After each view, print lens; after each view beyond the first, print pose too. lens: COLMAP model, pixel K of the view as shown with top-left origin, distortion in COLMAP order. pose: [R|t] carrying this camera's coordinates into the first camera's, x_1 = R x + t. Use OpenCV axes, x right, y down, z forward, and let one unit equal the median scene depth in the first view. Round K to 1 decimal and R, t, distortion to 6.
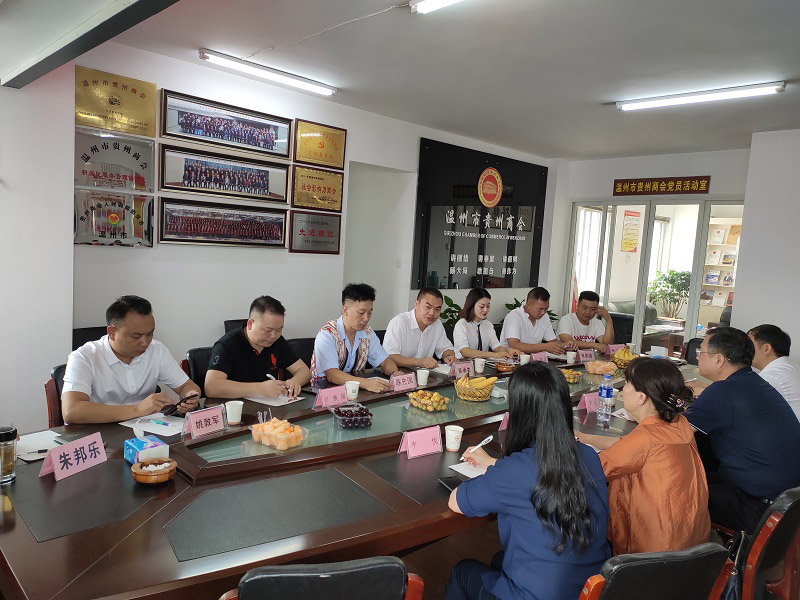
lens RADIAL K [[590.3, 0, 391.9], [0, 590.3, 305.2], [0, 0, 1]] dist [0.056756, -0.031945]
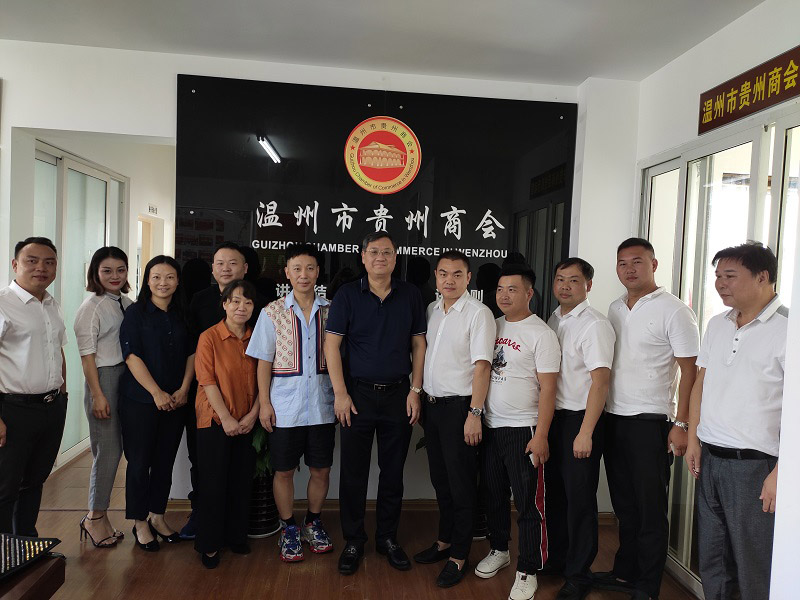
lens RADIAL K [[590.3, 0, 406.0], [0, 590.3, 298.9], [0, 0, 1]] dist [0.056756, -0.031945]
pose [[0.791298, -0.005609, -0.611405, 0.673832], [-0.057597, 0.994828, -0.083670, -0.045352], [0.608711, 0.101423, 0.786882, 0.846643]]
